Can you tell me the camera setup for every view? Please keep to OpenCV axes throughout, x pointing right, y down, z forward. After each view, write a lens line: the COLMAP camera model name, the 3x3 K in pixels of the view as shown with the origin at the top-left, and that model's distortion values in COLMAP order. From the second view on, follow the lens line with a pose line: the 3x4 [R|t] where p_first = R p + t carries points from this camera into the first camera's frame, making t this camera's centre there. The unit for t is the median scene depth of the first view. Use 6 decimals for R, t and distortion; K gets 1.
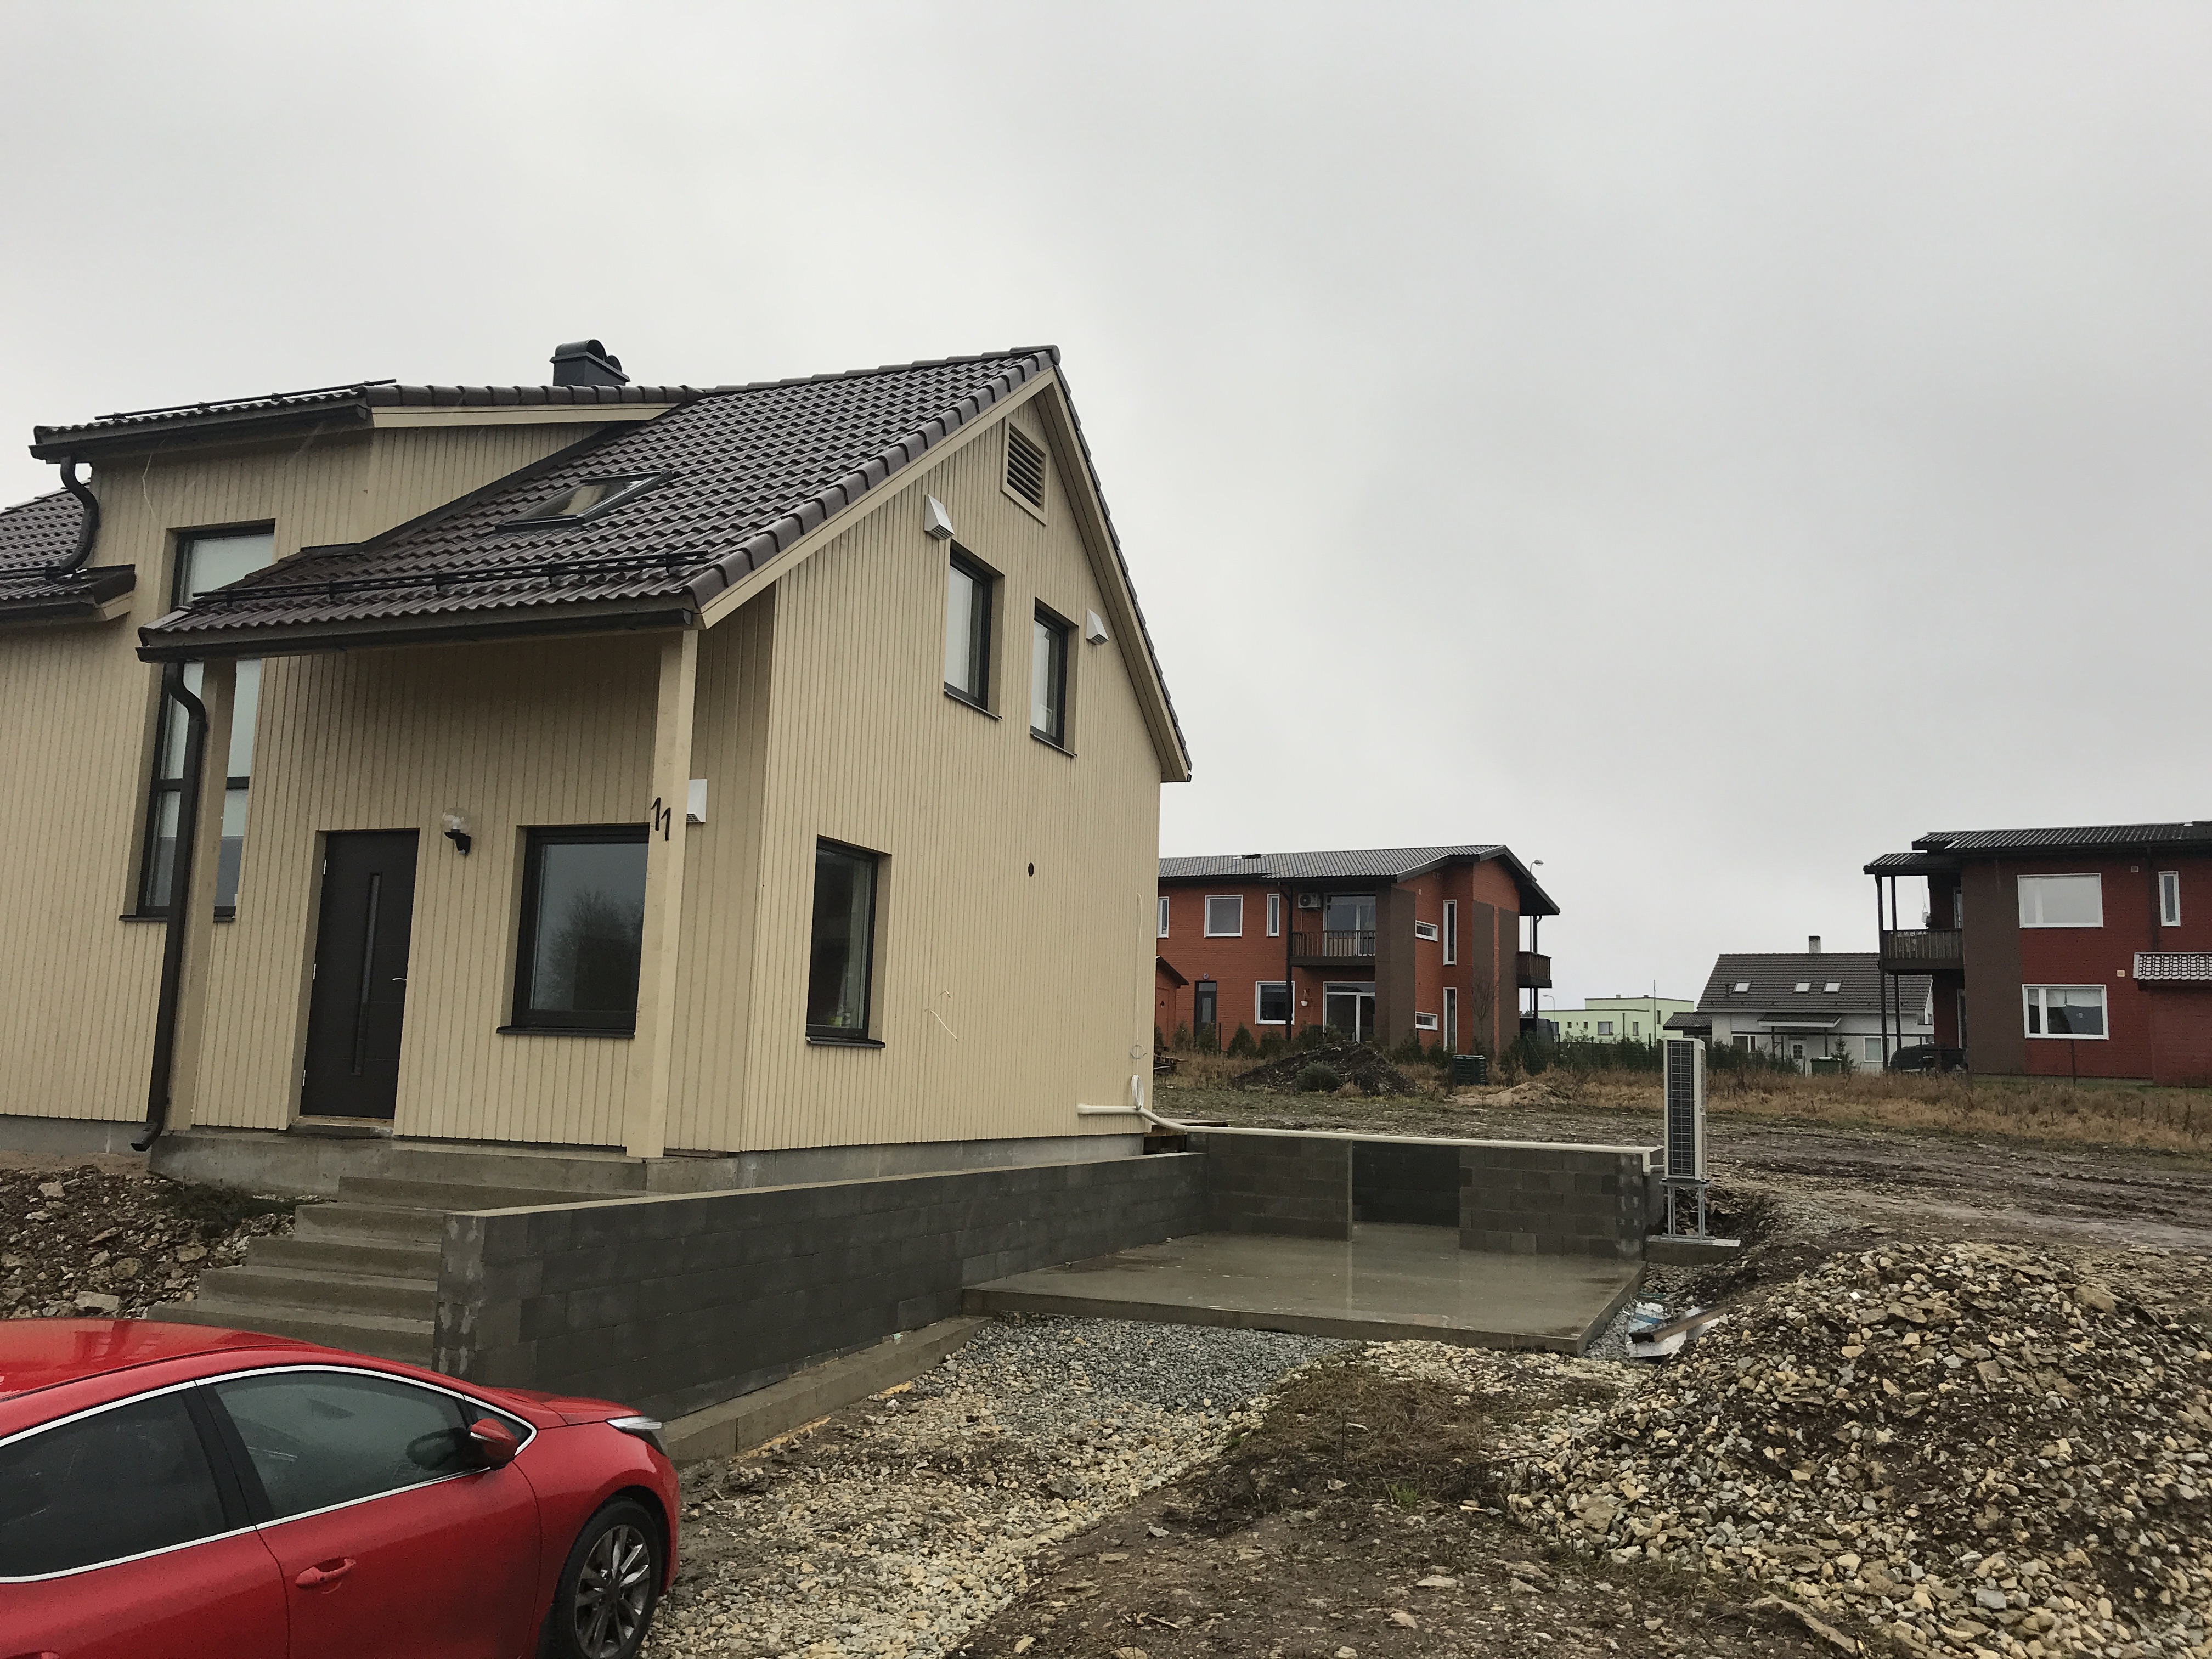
lens RADIAL K [[1741.2, 0, 1067.8], [0, 1741.2, 823.4], [0, 0, 1]] dist [0.060109, -0.085824]
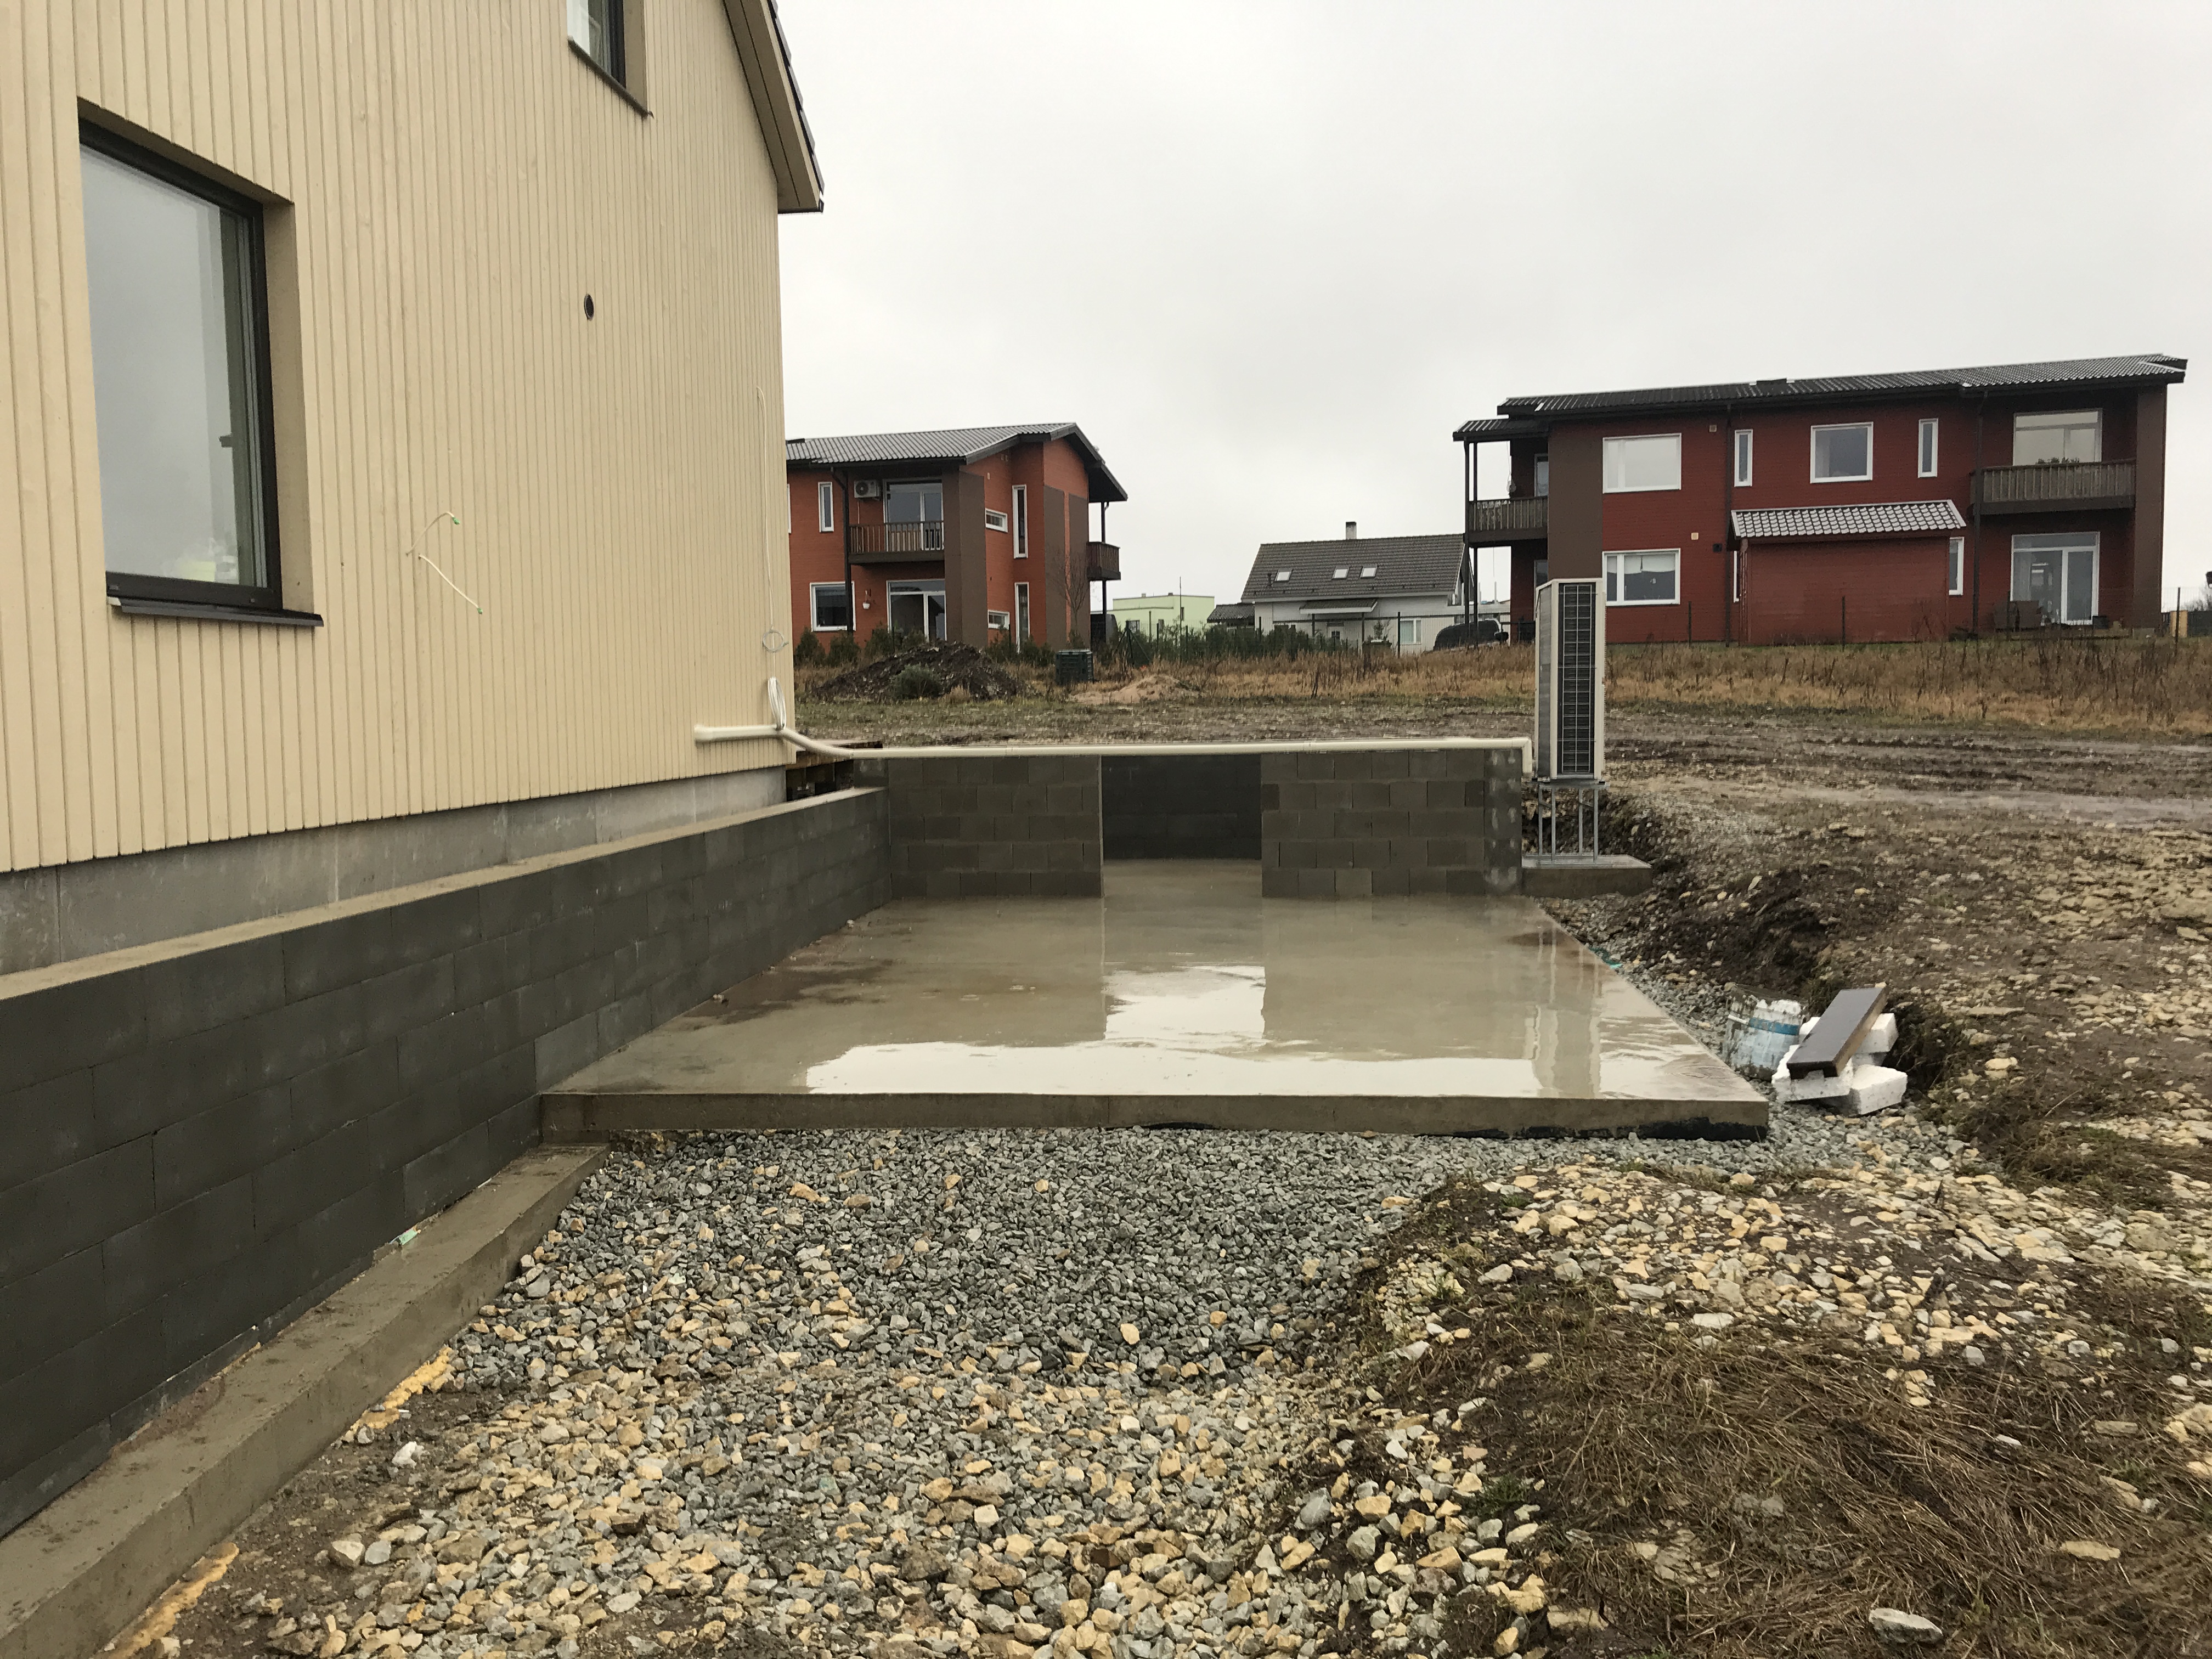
lens RADIAL K [[1741.2, 0, 1067.8], [0, 1741.2, 823.4], [0, 0, 1]] dist [0.060109, -0.085824]
pose [[0.962222, -0.071815, 0.262624, -0.025584], [0.012965, 0.975578, 0.219269, 0.051367], [-0.271958, -0.207581, 0.939654, 0.316192]]
